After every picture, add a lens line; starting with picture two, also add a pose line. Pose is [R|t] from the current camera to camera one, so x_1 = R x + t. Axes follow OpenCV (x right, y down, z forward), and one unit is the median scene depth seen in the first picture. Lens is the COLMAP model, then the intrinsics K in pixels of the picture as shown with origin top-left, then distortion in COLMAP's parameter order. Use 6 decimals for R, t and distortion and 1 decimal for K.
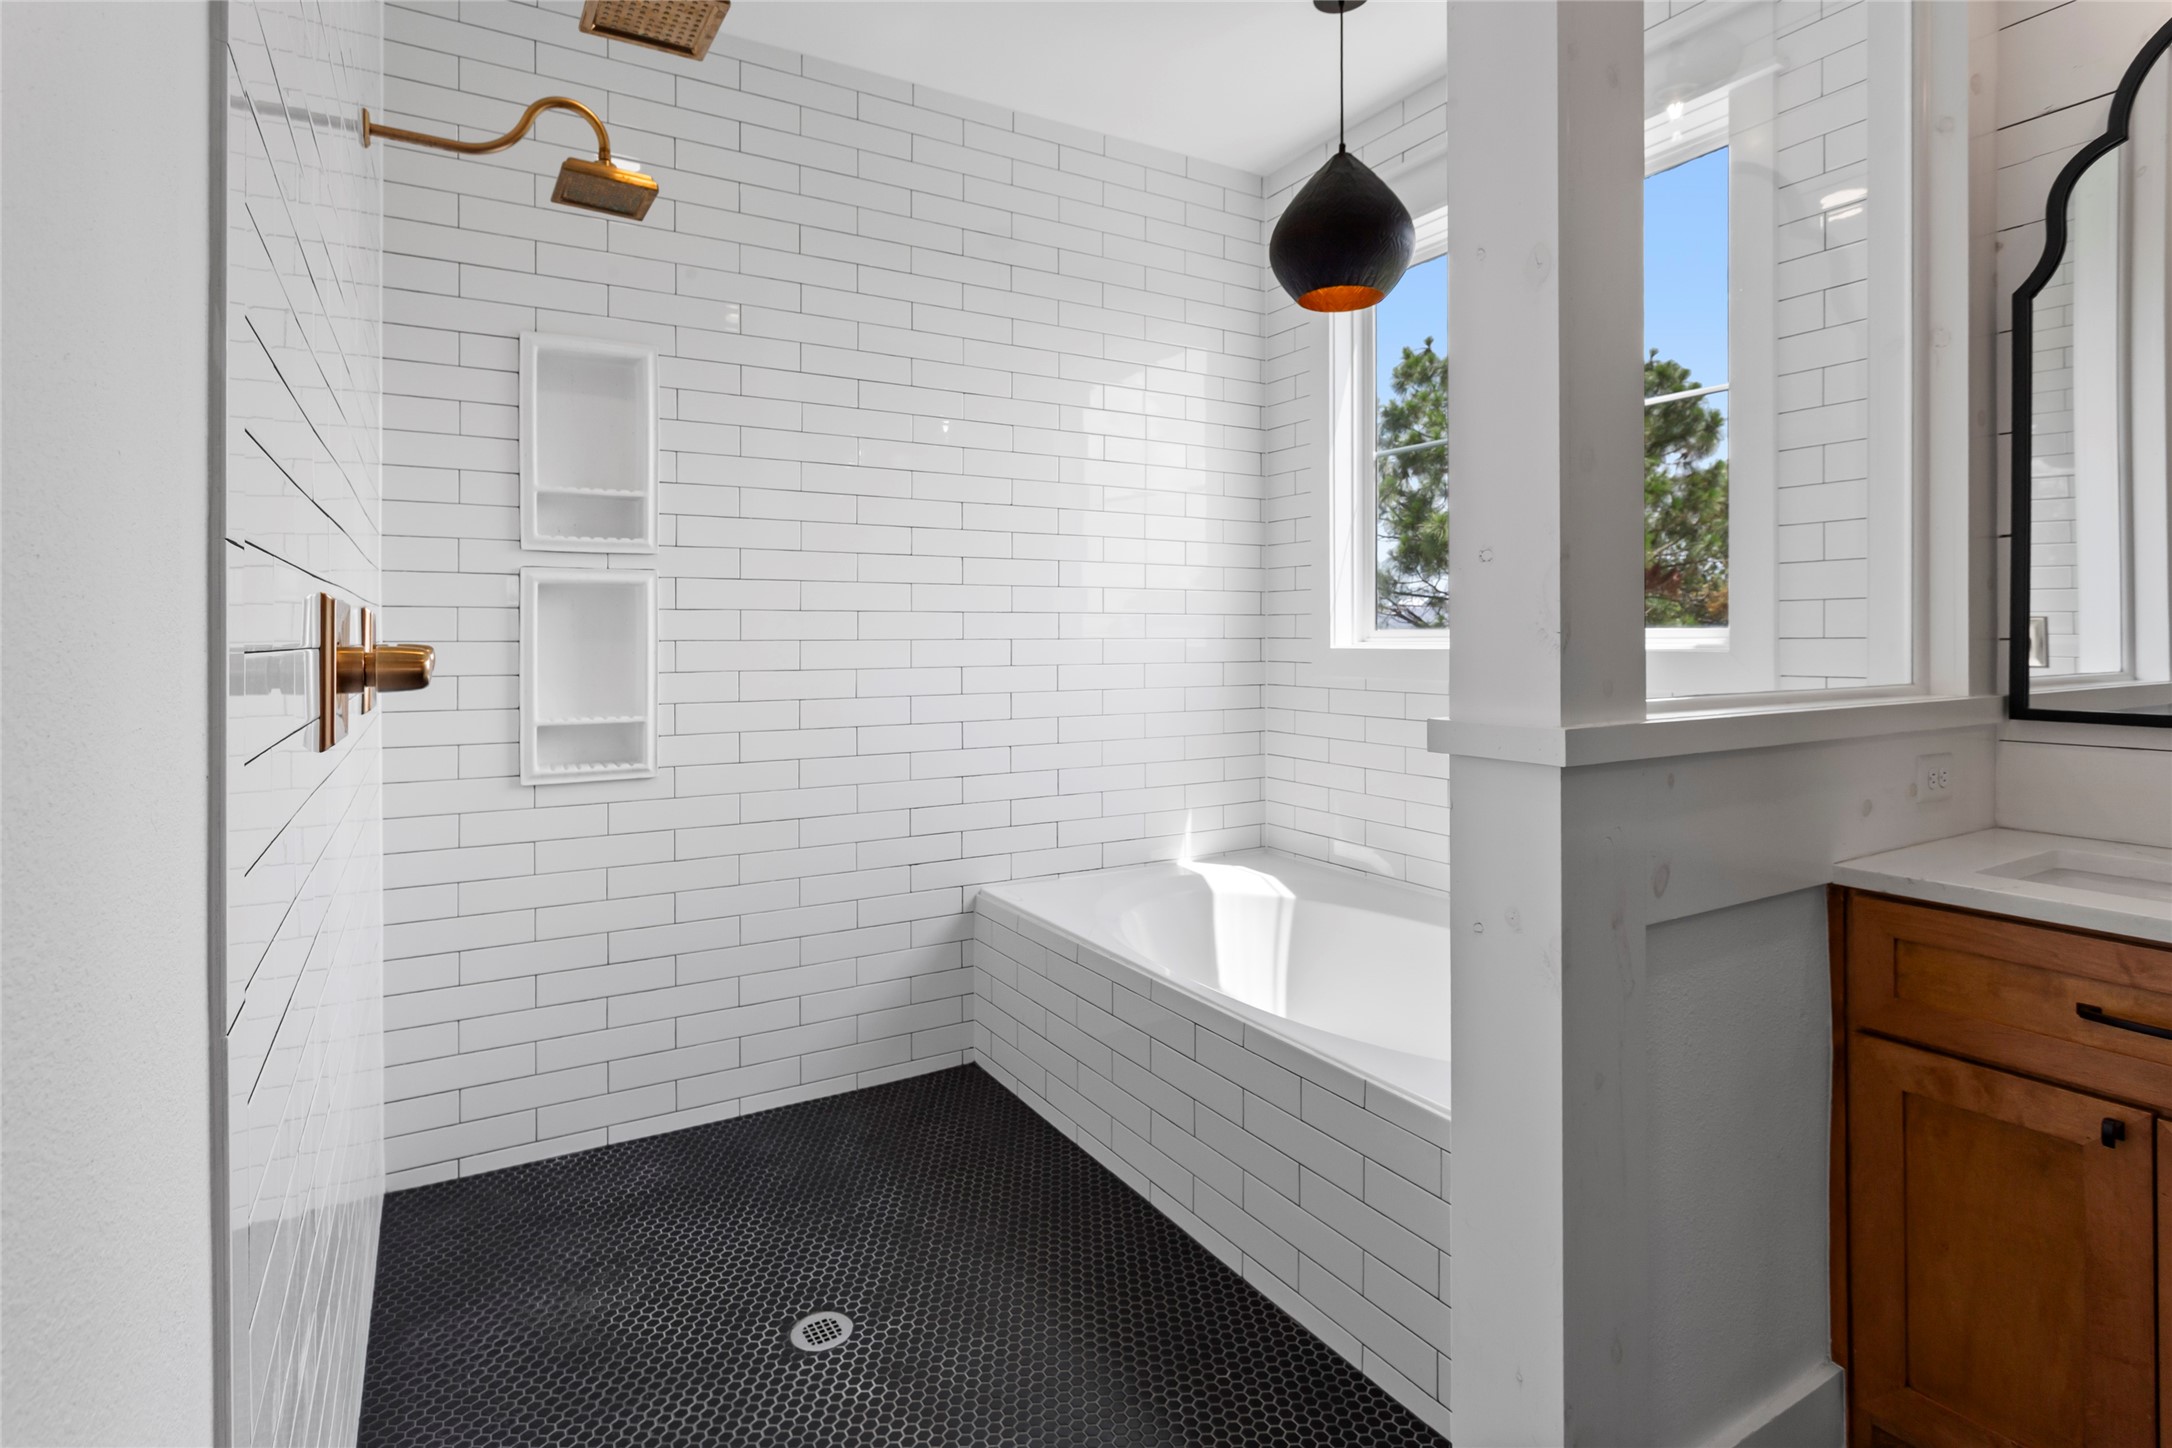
lens RADIAL K [[1088.2, 0, 1085.5], [0, 1088.2, 636.2], [0, 0, 1]] dist [-0.000559, -0.000642]
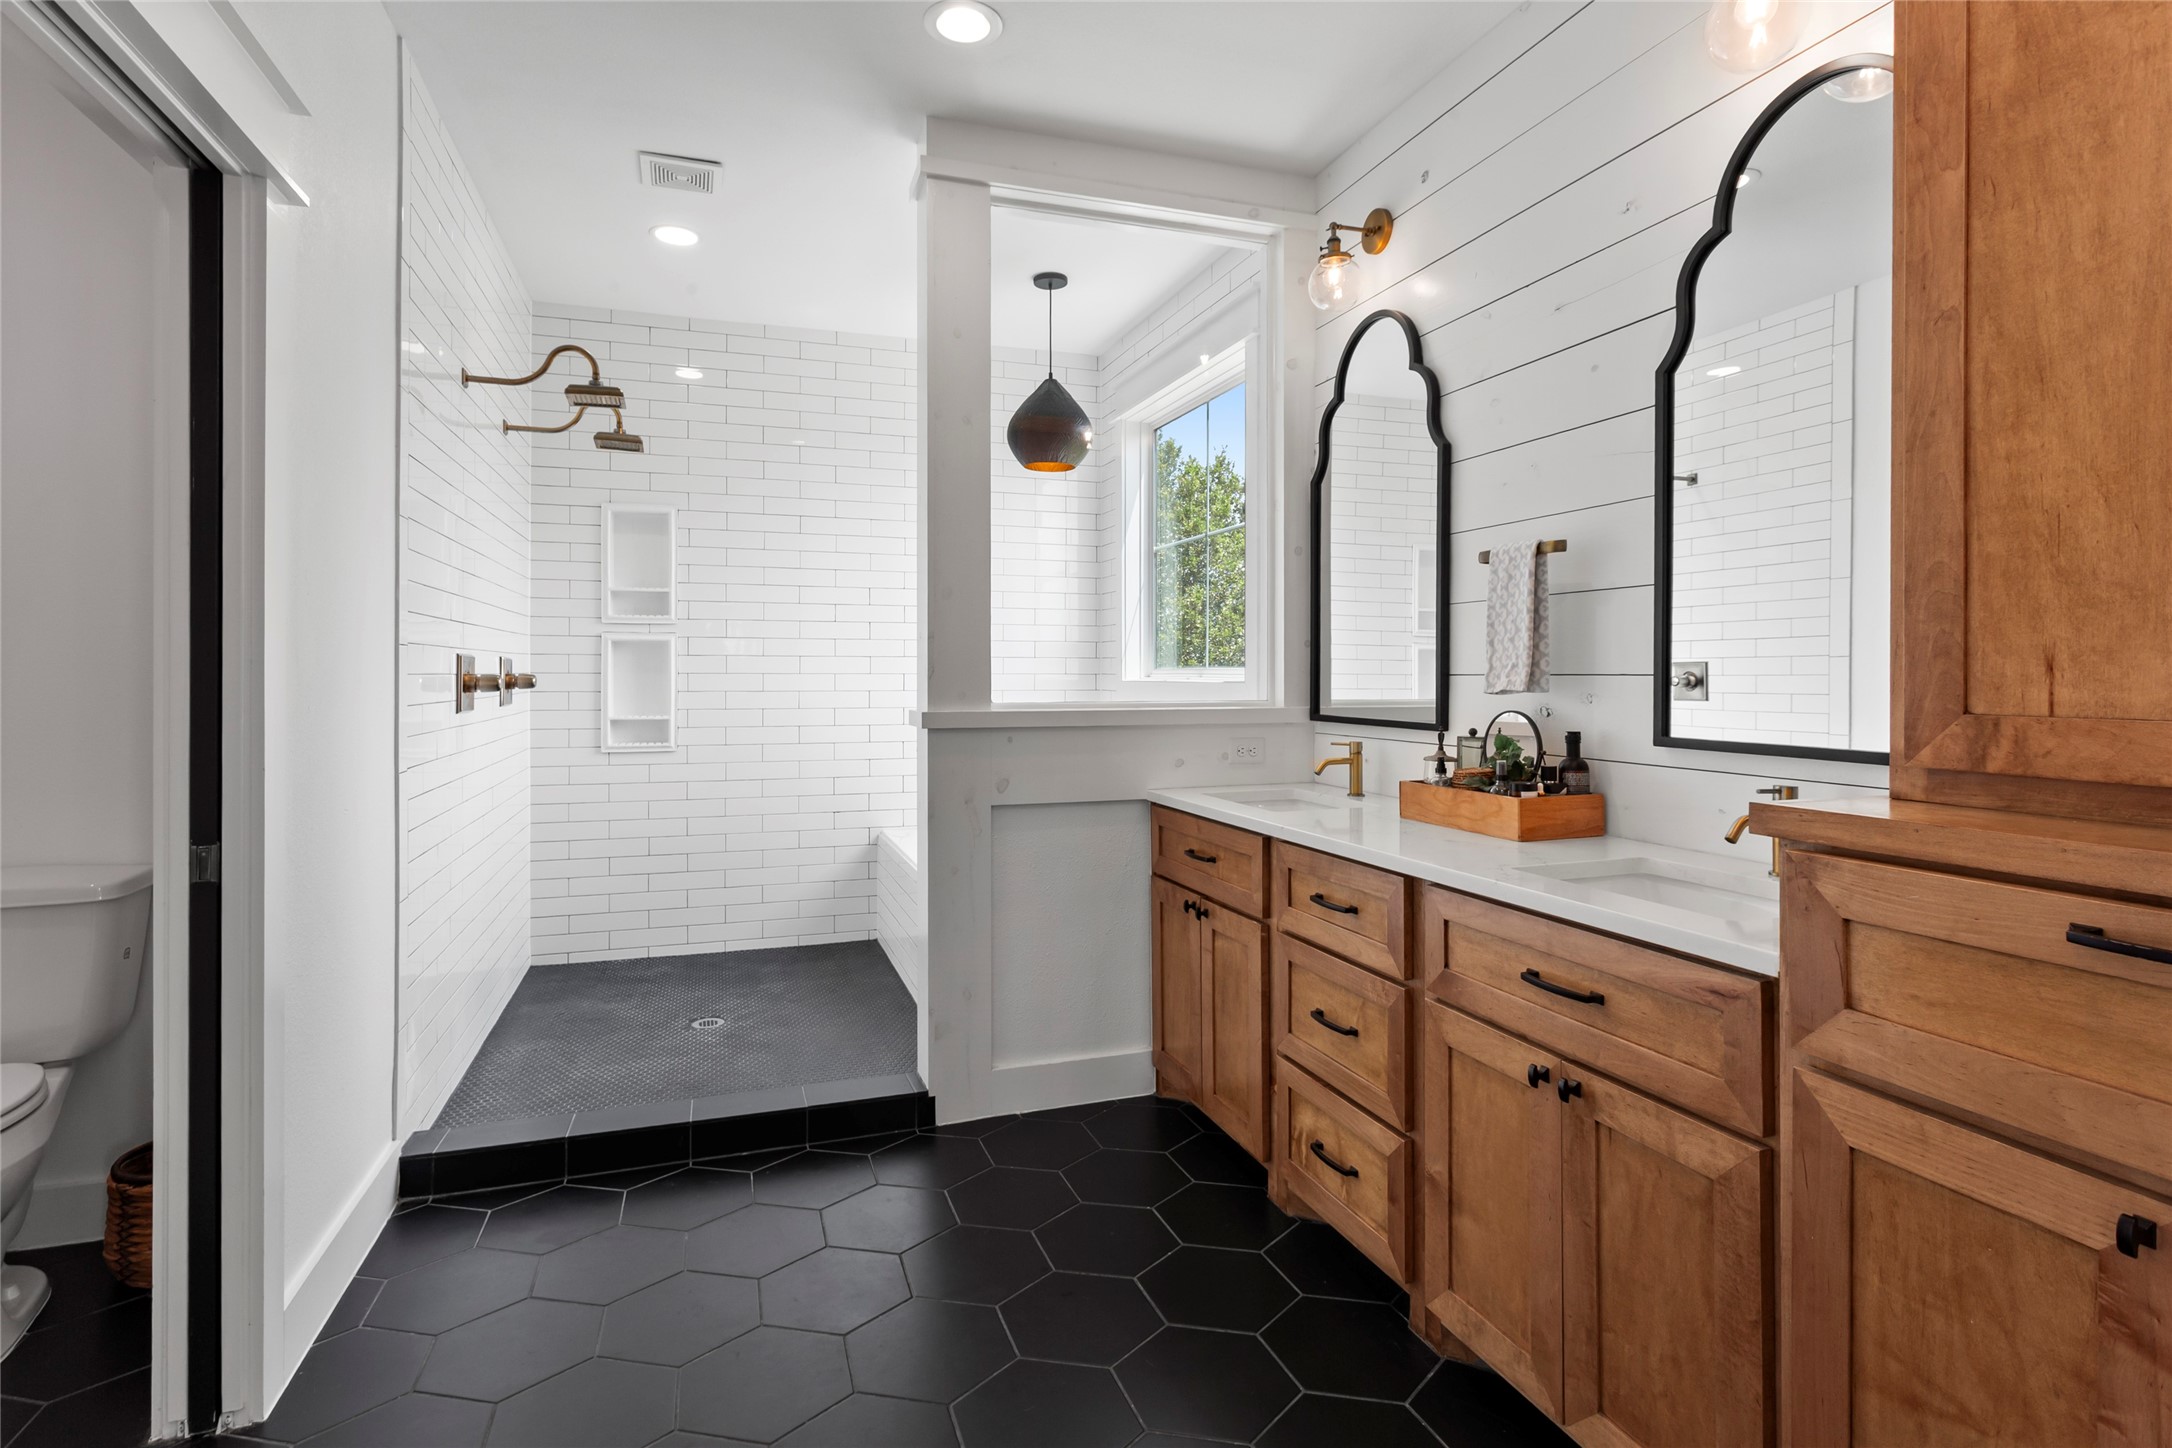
lens RADIAL K [[1088.2, 0, 1087.4], [0, 1088.2, 675.2], [0, 0, 1]] dist [-0.000559, -0.000642]
pose [[0.978966, 0.005309, -0.203954, 0.636420], [-0.005043, 0.999986, 0.001827, 0.000741], [0.203961, -0.000760, 0.978979, -0.605303]]
